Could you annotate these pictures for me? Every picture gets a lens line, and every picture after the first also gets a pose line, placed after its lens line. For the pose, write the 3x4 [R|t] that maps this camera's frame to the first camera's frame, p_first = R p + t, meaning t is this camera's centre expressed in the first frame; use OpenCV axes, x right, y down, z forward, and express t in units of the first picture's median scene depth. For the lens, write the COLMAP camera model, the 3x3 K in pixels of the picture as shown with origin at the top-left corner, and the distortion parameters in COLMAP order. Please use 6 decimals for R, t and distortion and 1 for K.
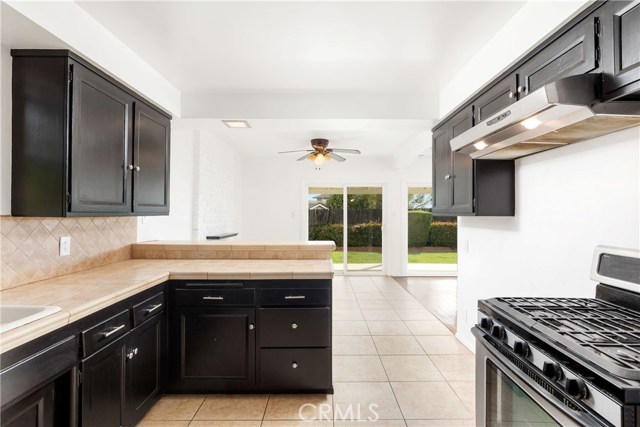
lens RADIAL K [[311.7, 0, 321.5], [0, 311.7, 210.5], [0, 0, 1]] dist [-0.001116, -0.000981]
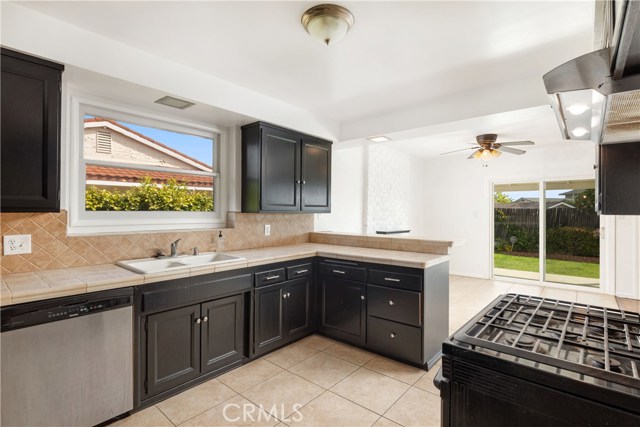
lens RADIAL K [[311.7, 0, 321.5], [0, 311.7, 210.5], [0, 0, 1]] dist [-0.001116, -0.000981]
pose [[0.756269, -0.002309, -0.654257, 0.501512], [0.001373, 0.999997, -0.001942, 0.008385], [0.654259, 0.000570, 0.756270, -0.107443]]
